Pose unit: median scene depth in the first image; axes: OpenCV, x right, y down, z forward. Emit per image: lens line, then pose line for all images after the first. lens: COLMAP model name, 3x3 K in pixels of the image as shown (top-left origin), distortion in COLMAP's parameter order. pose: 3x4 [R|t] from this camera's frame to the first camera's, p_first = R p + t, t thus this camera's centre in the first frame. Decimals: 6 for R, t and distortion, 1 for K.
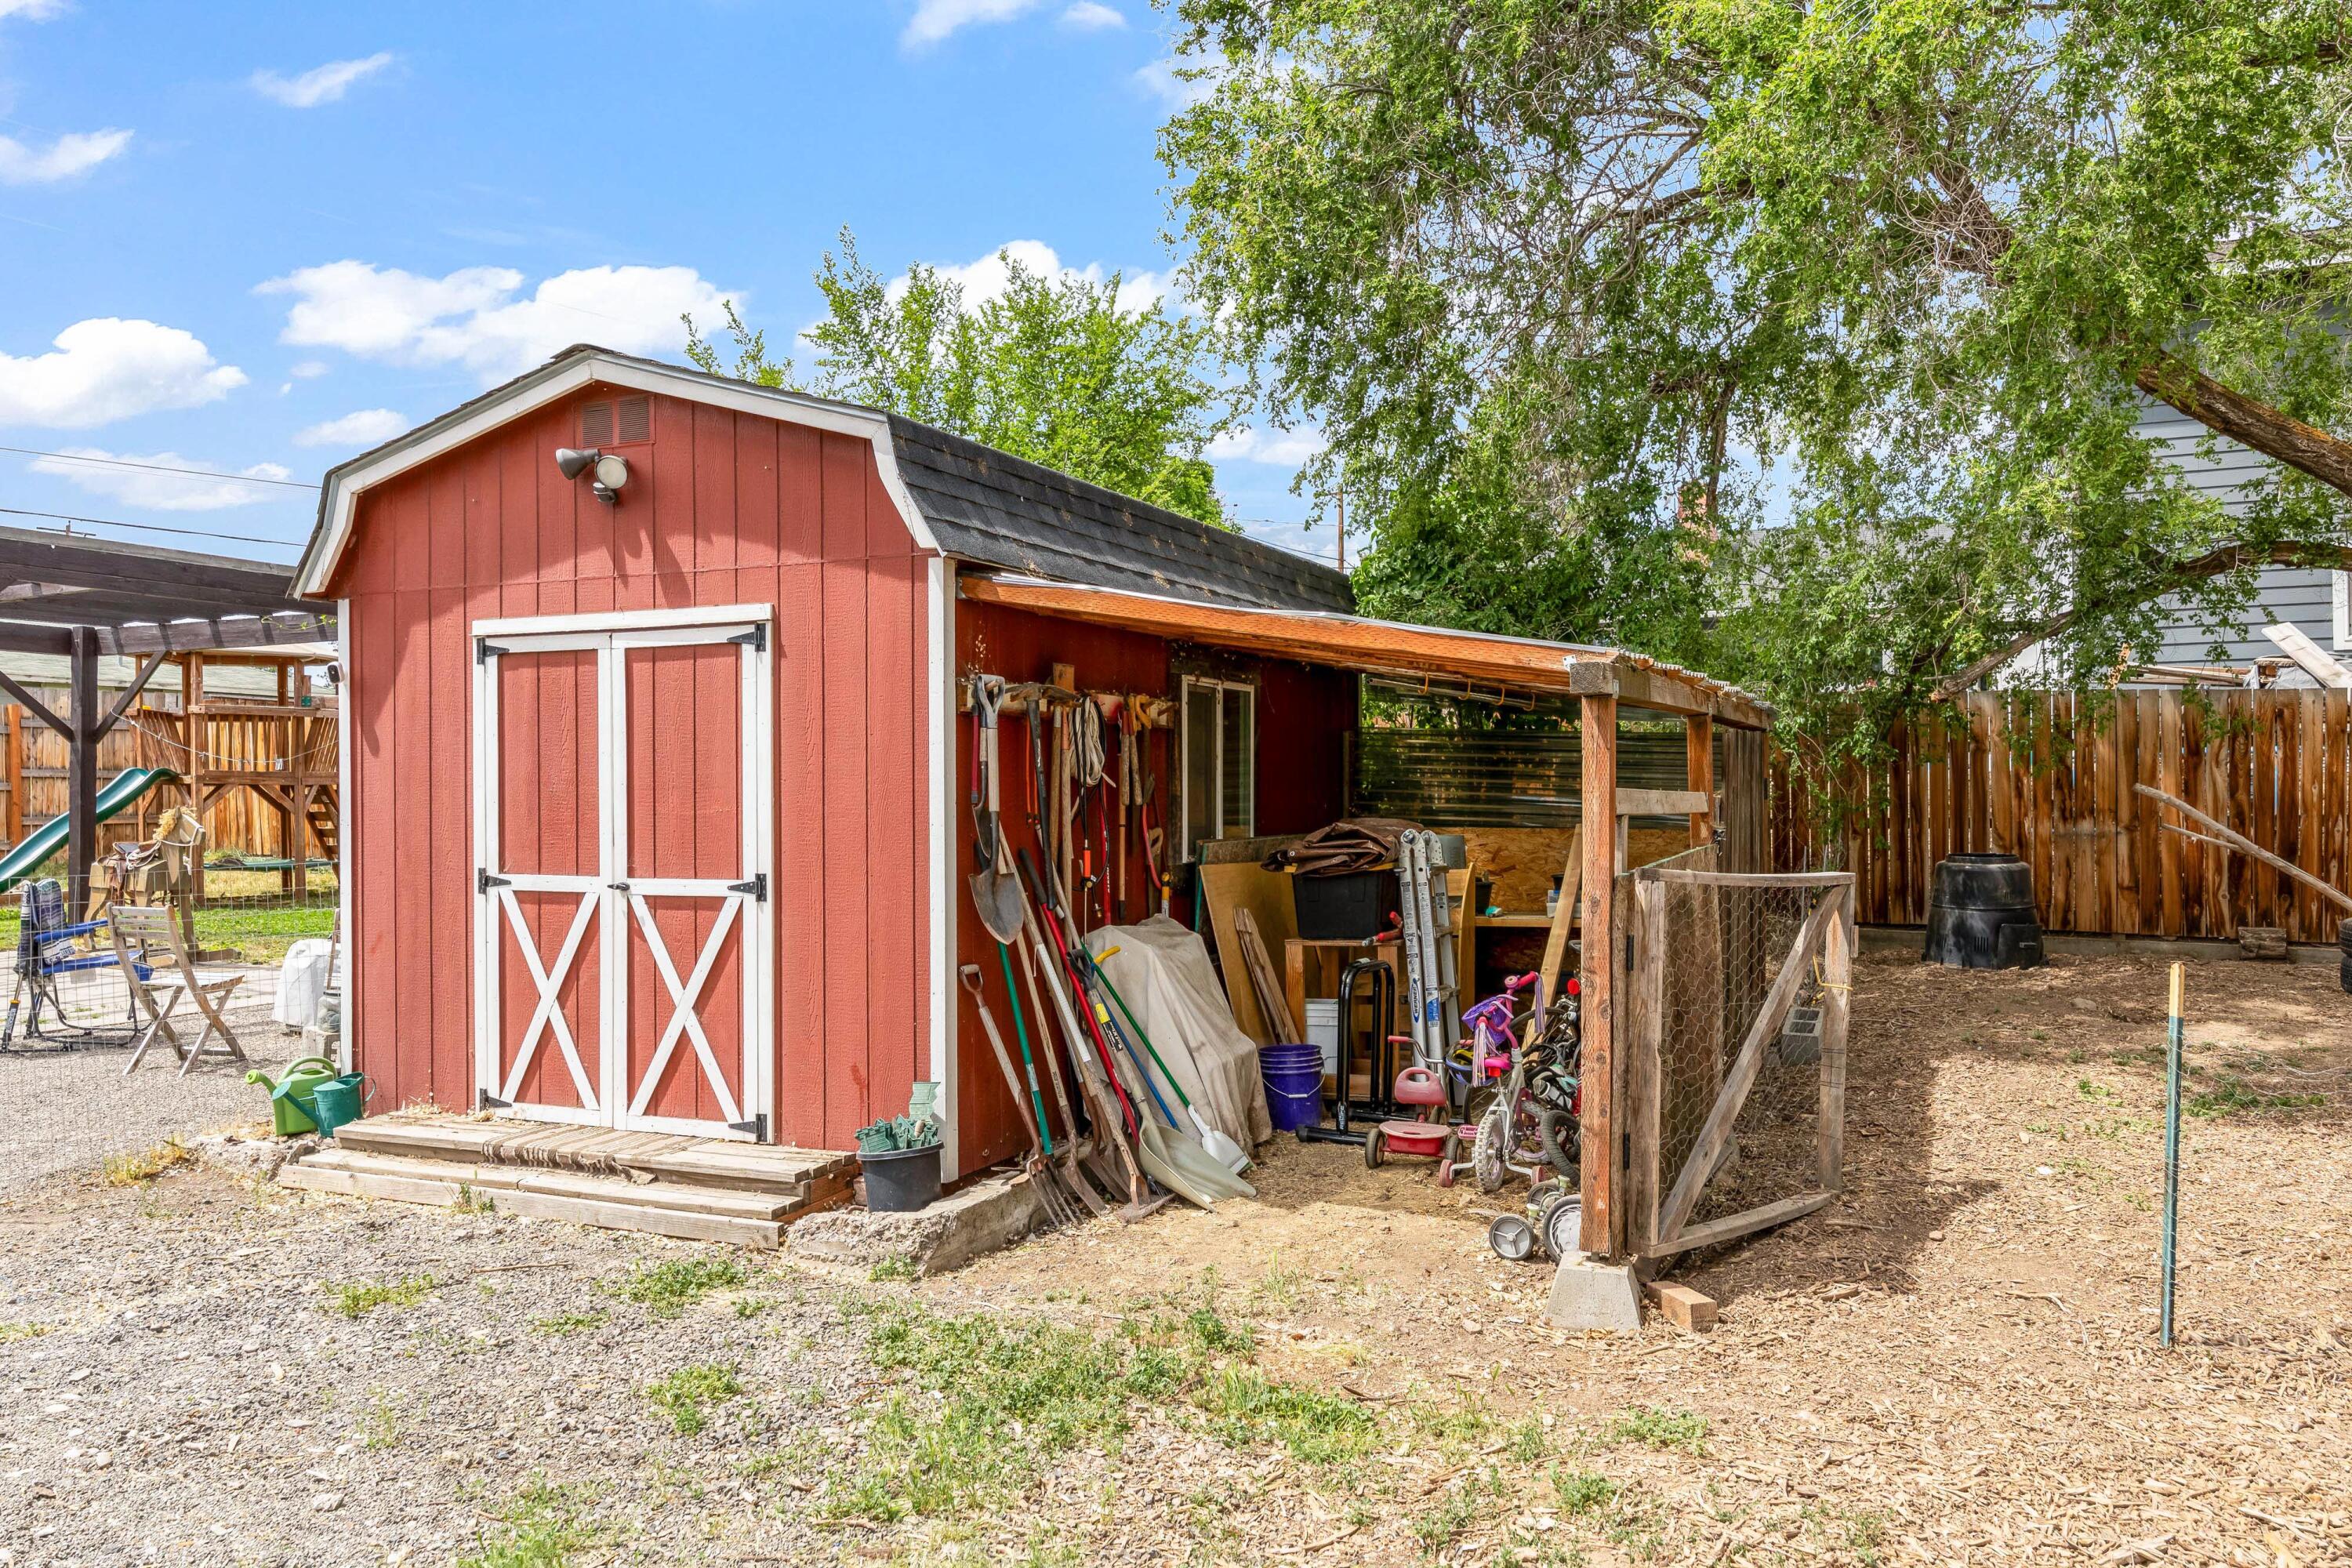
lens RADIAL K [[1738.0, 0, 1178.8], [0, 1738.0, 786.6], [0, 0, 1]] dist [-0.004852, -0.002573]
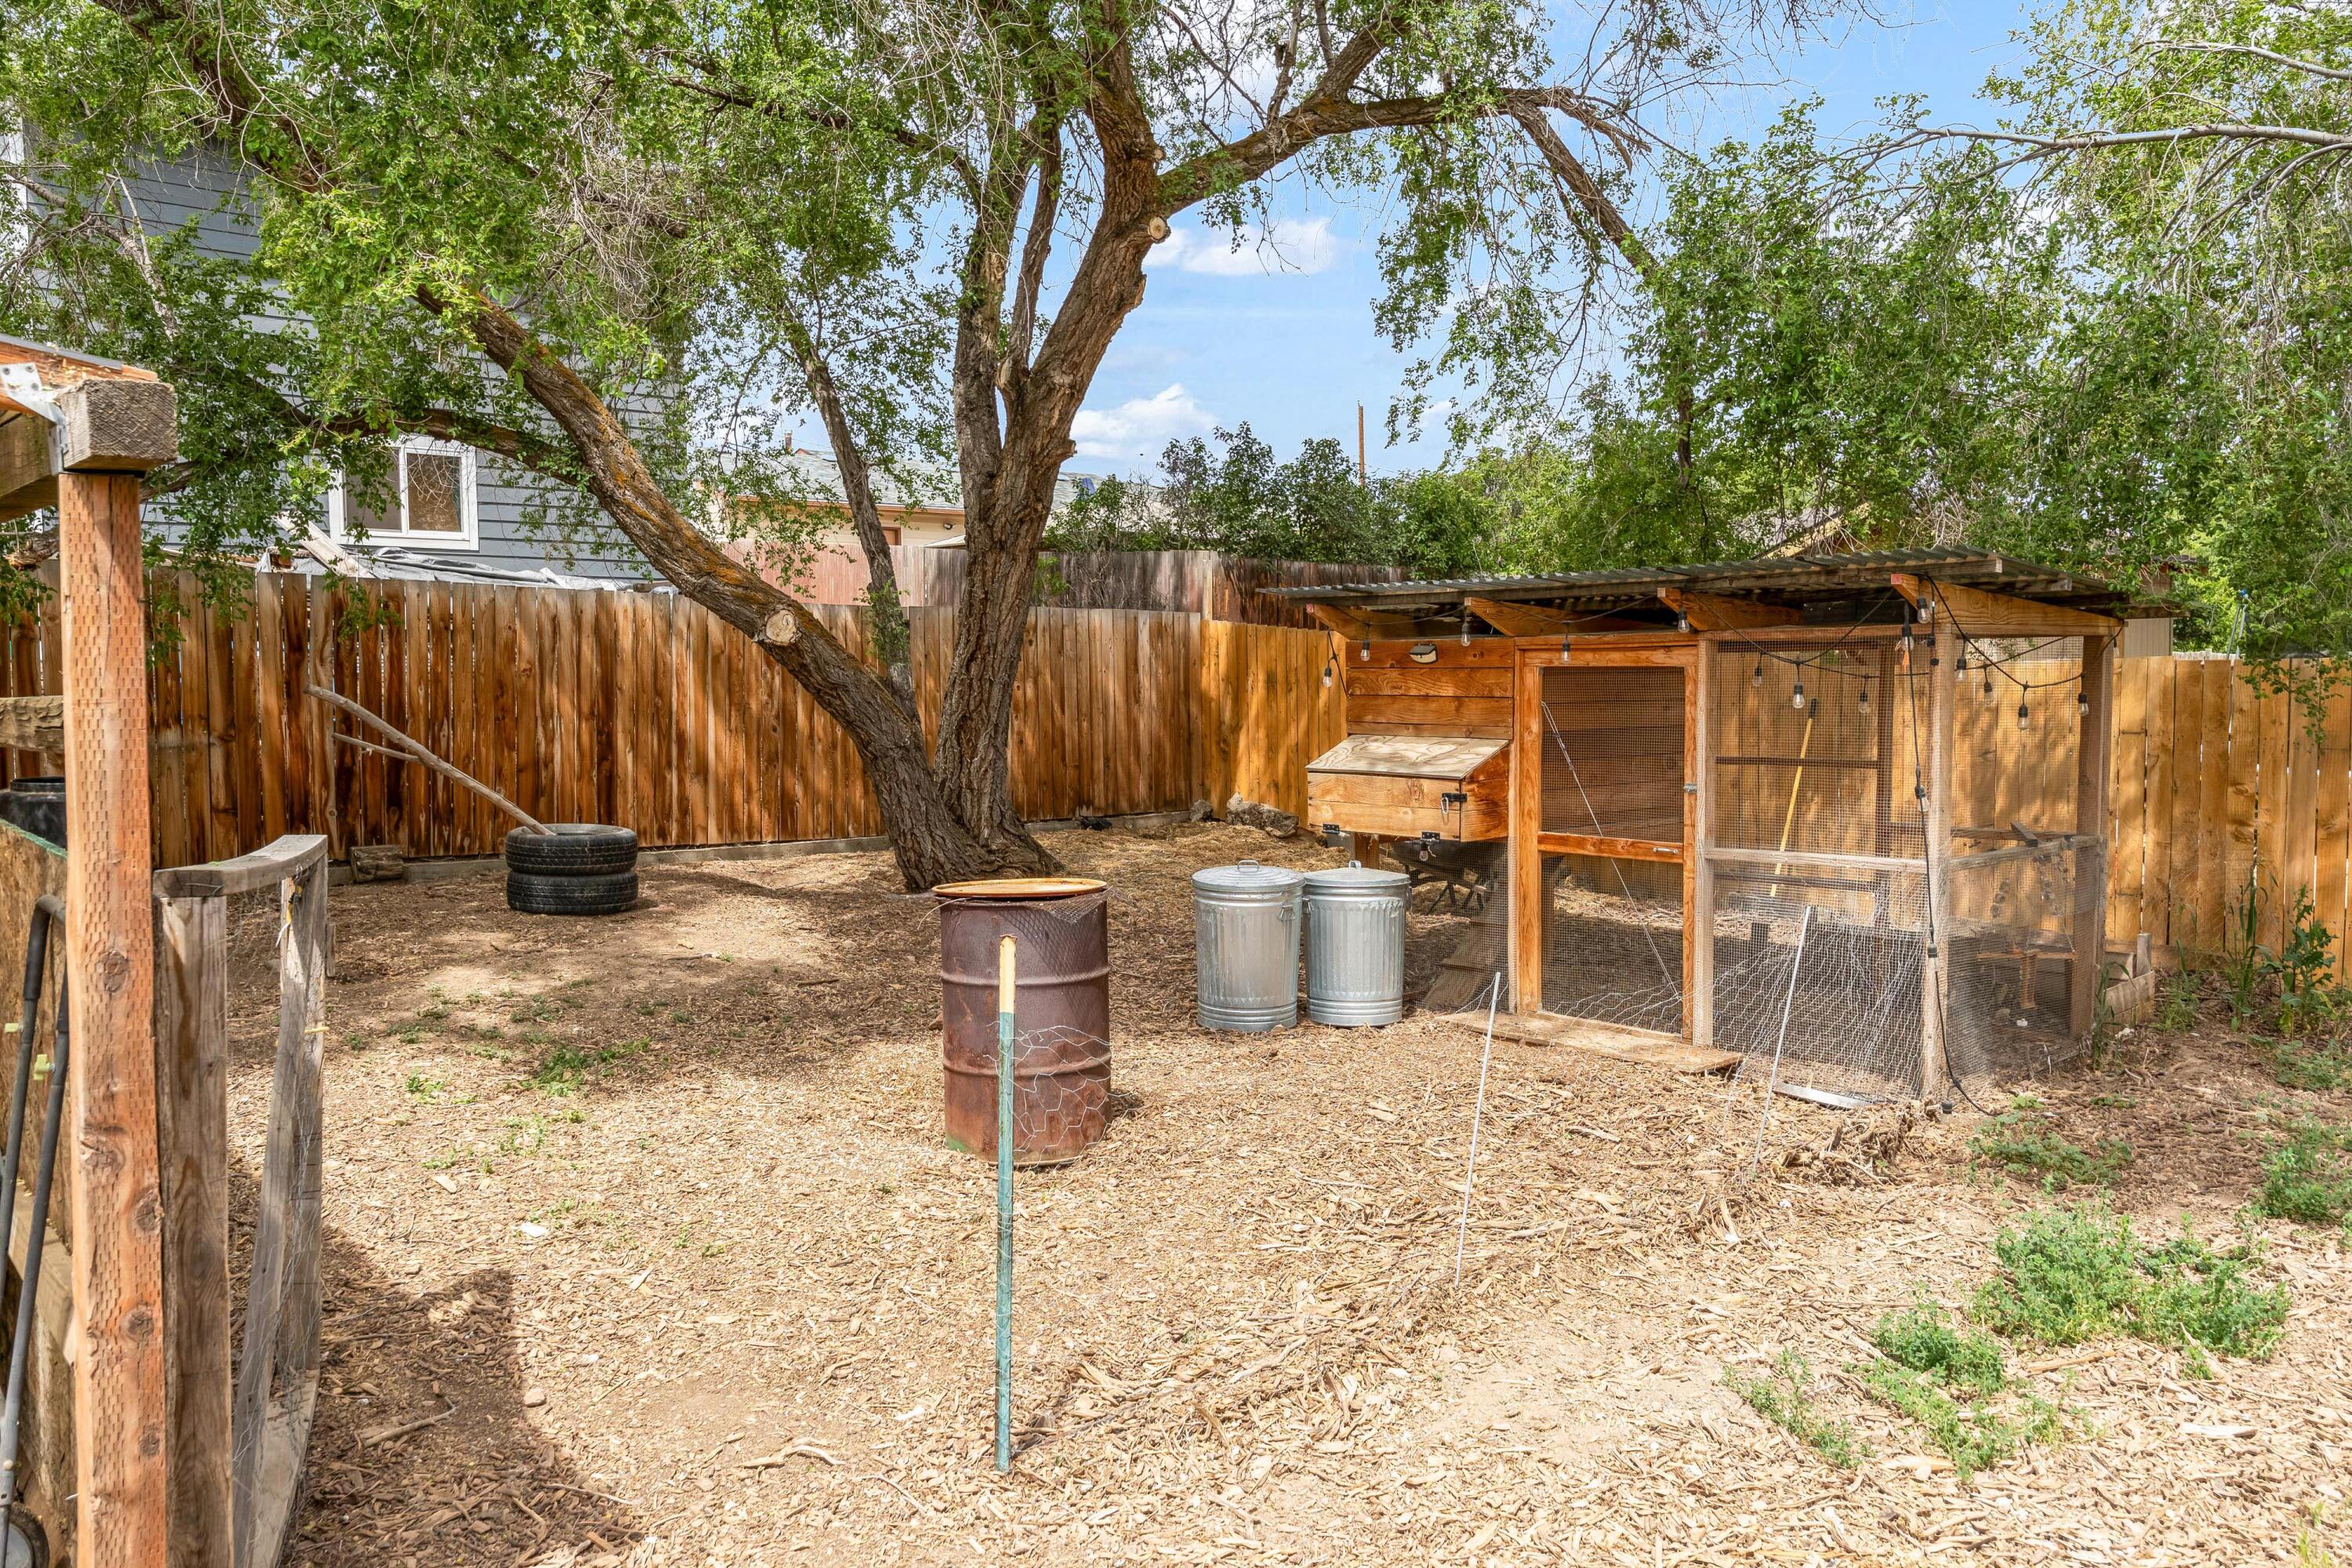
lens RADIAL K [[1738.0, 0, 1176.8], [0, 1738.0, 781.9], [0, 0, 1]] dist [-0.004852, -0.002573]
pose [[0.416141, -0.050485, 0.907897, -0.025374], [0.000892, 0.998480, 0.055114, -0.000746], [-0.909299, -0.022126, 0.415554, 0.451349]]
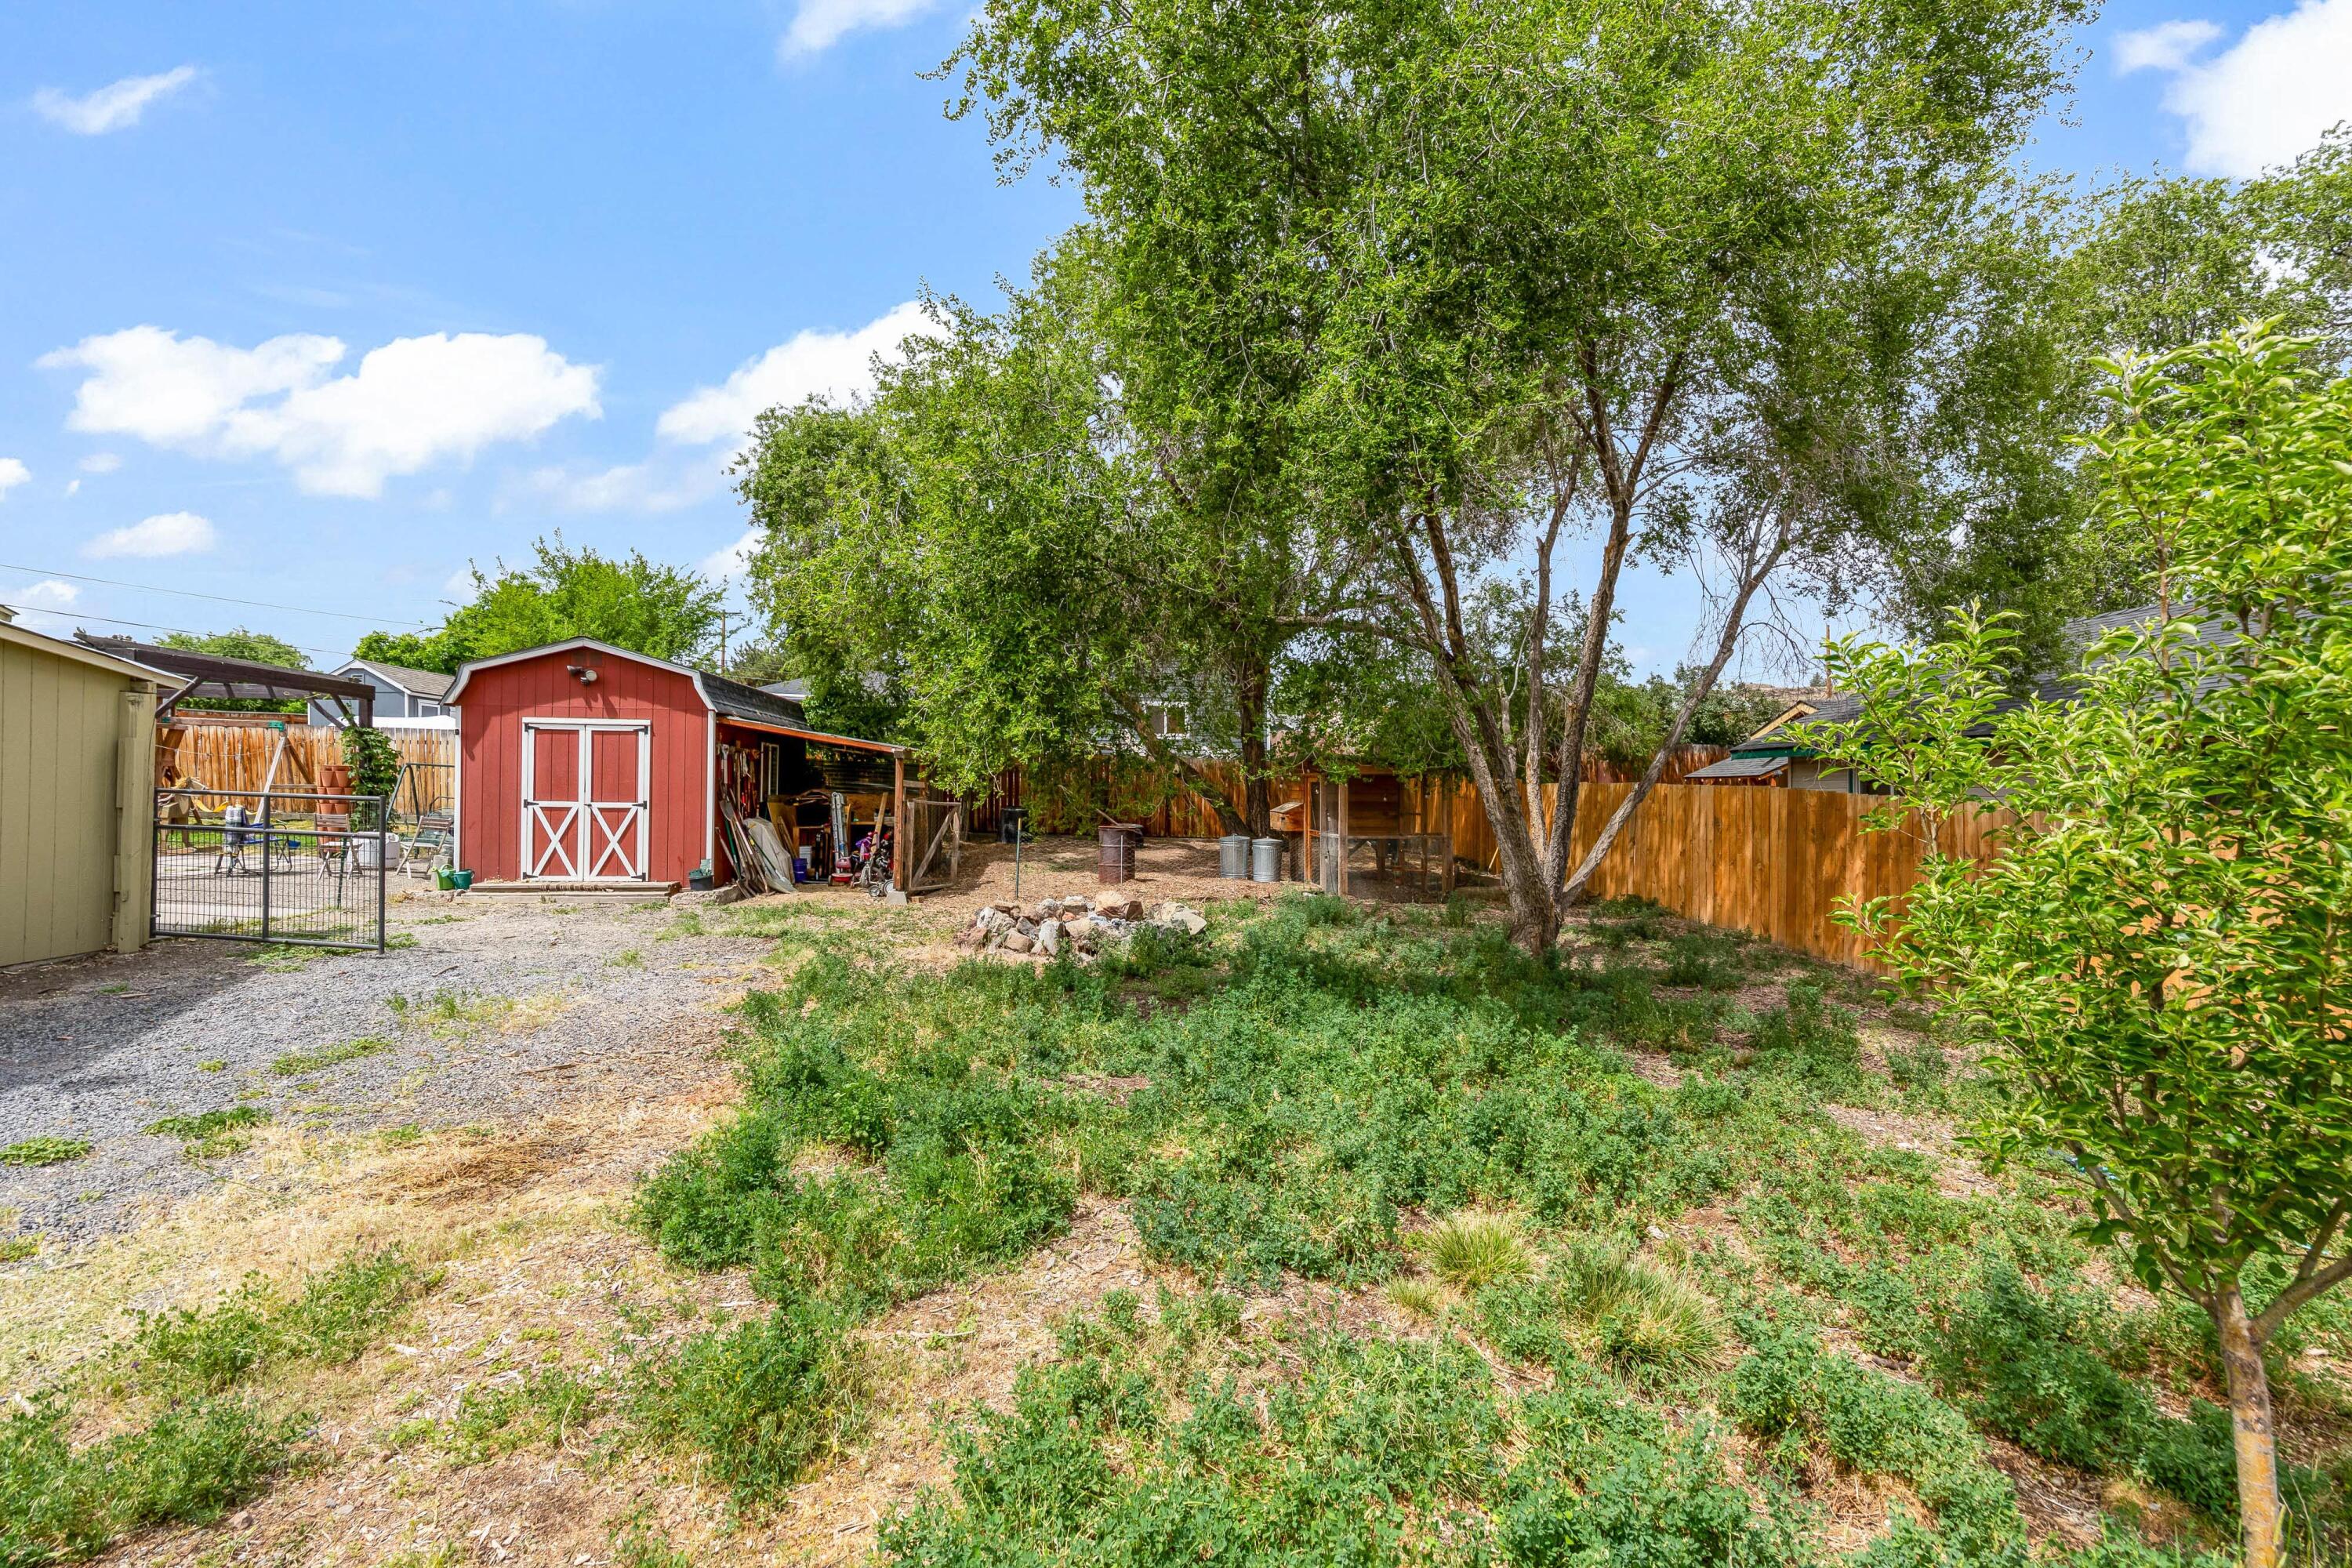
lens RADIAL K [[983.8, 0, 1176.5], [0, 983.8, 788.9], [0, 0, 1]] dist [-0.000677, -0.000052]
pose [[0.851939, 0.017026, 0.523365, -0.343387], [-0.019534, 0.999809, -0.000728, 0.008155], [-0.523277, -0.009604, 0.852108, -1.094761]]
